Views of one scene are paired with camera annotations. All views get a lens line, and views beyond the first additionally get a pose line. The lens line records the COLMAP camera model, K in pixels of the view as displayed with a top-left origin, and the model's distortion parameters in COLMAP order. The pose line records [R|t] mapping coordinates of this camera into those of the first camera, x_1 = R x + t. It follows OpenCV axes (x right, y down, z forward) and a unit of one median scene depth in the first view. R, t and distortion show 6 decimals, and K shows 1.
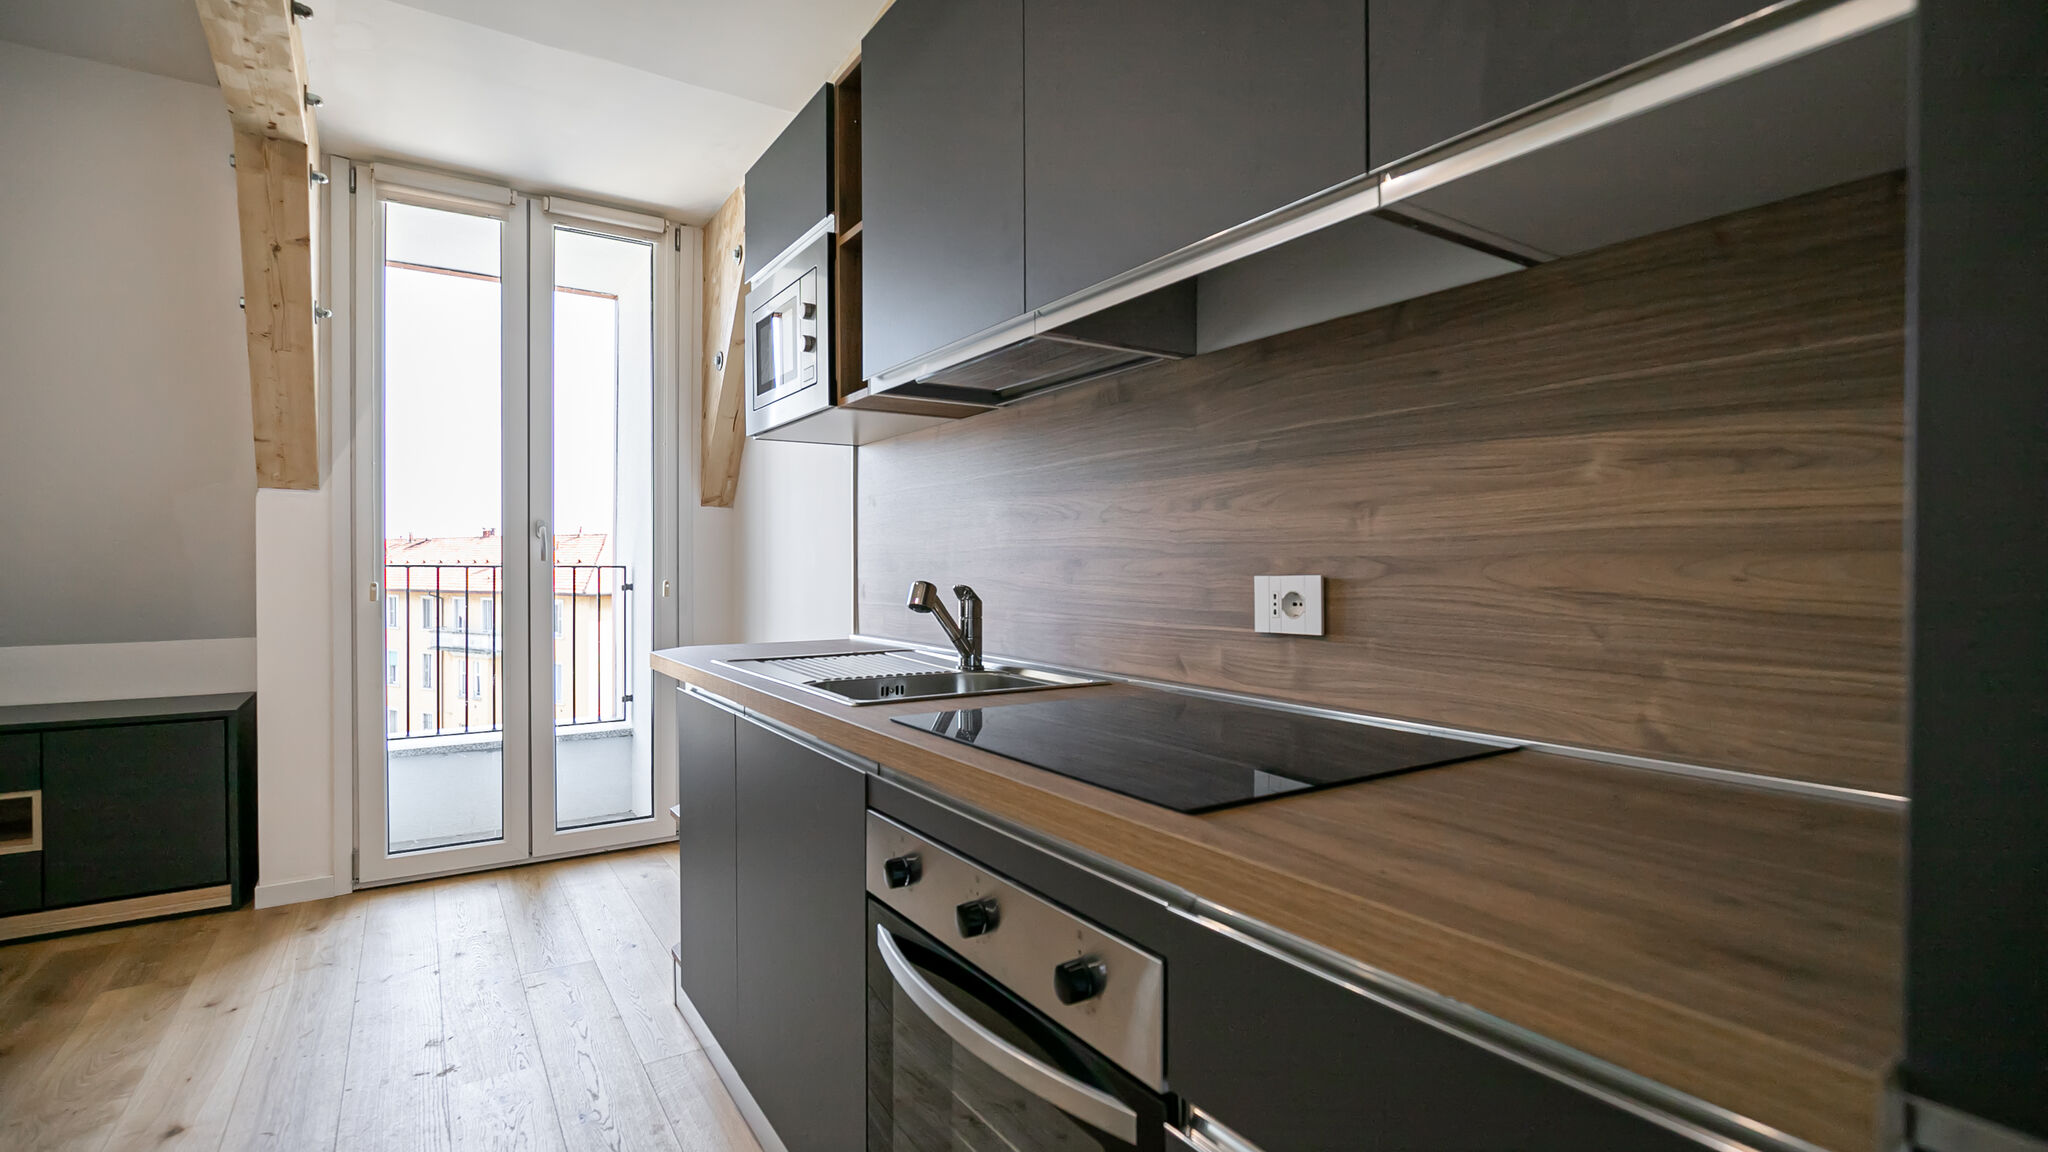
lens RADIAL K [[933.7, 0, 1024.0], [0, 933.7, 576.0], [0, 0, 1]] dist [-0.011147, -0.000379]
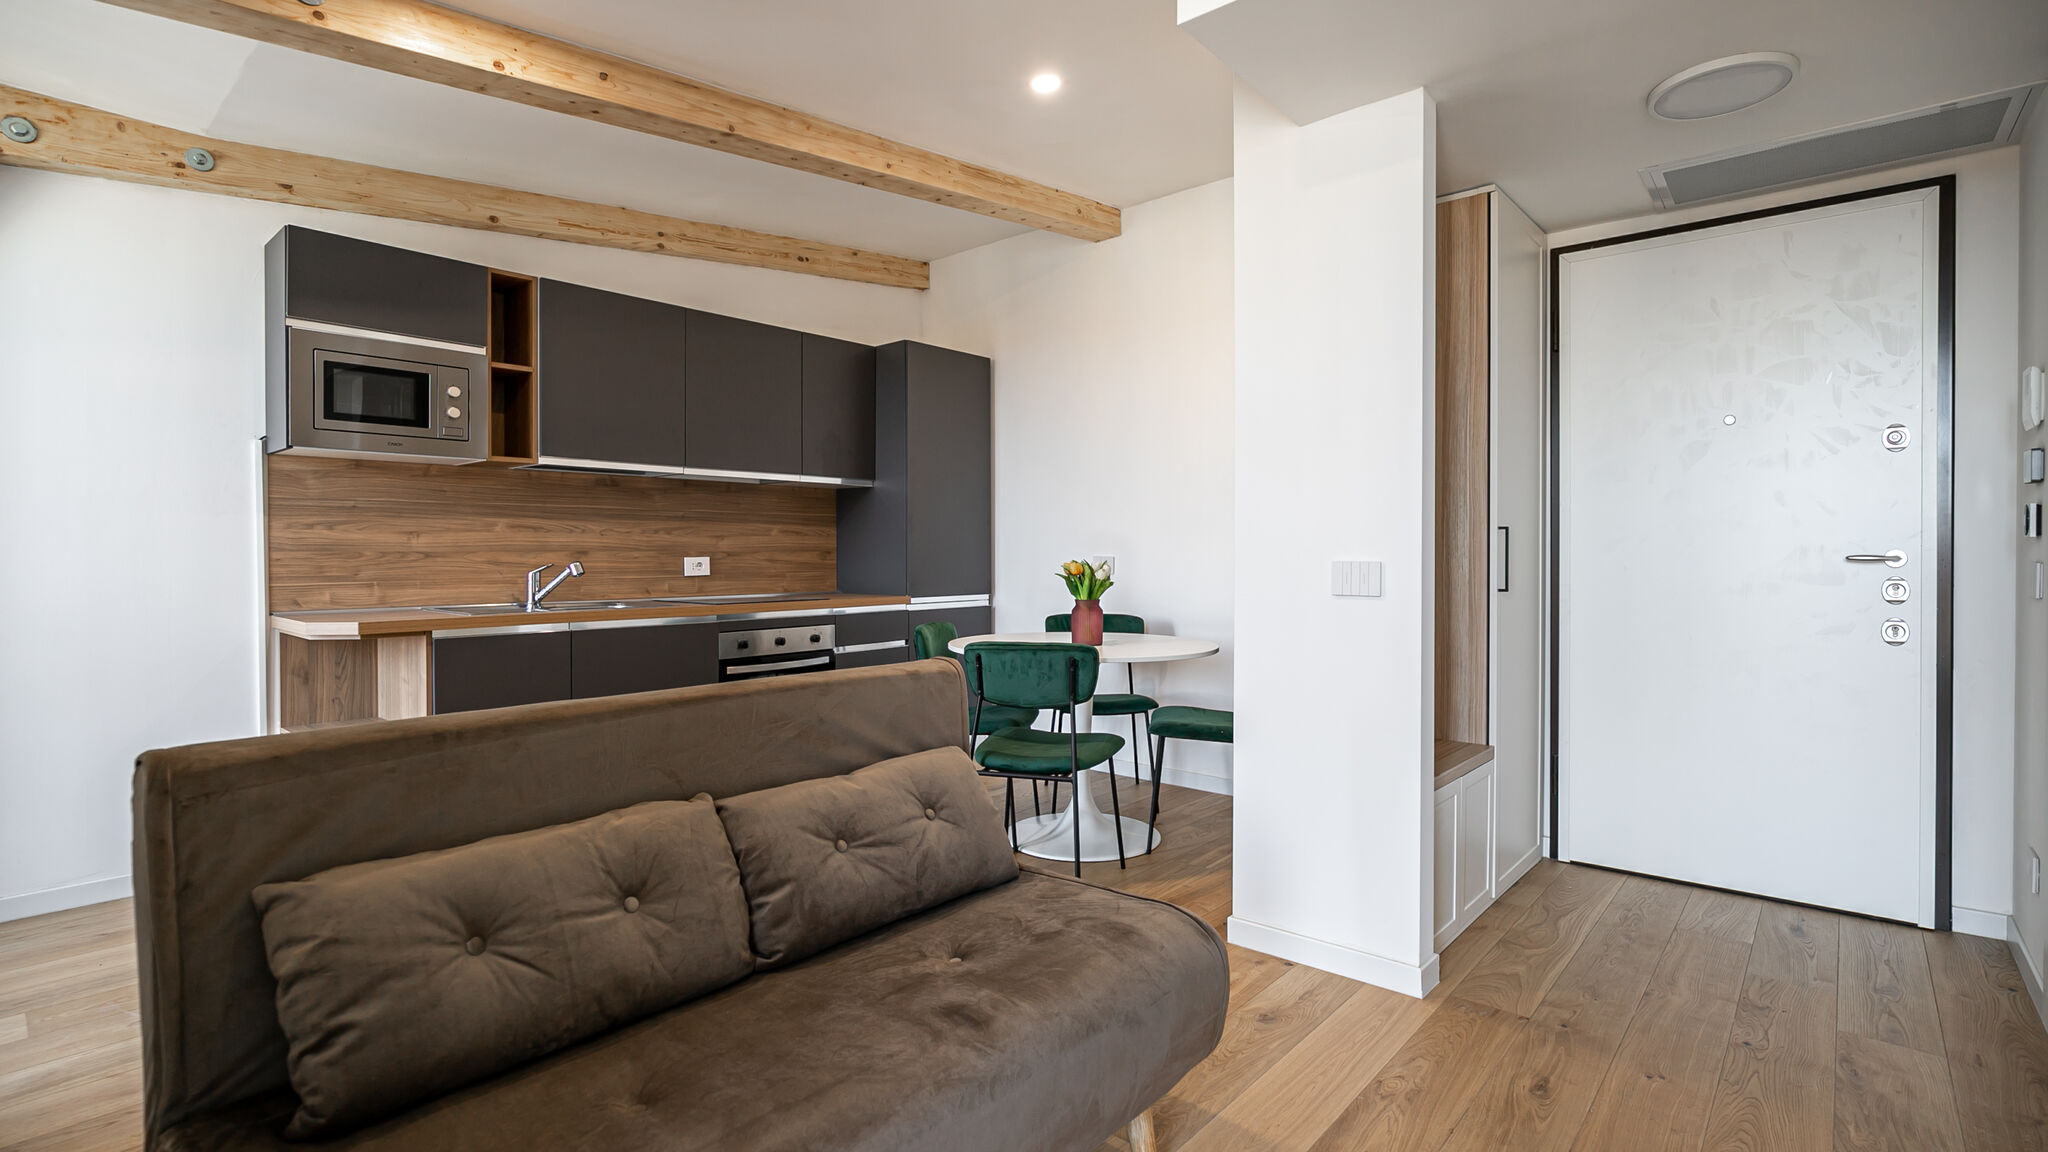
lens RADIAL K [[933.7, 0, 1024.0], [0, 933.7, 576.0], [0, 0, 1]] dist [-0.011147, -0.000379]
pose [[-0.257993, -0.021580, 0.965906, -3.108282], [0.012955, 0.999583, 0.025793, -0.003863], [-0.966060, 0.019168, -0.257606, 0.749706]]
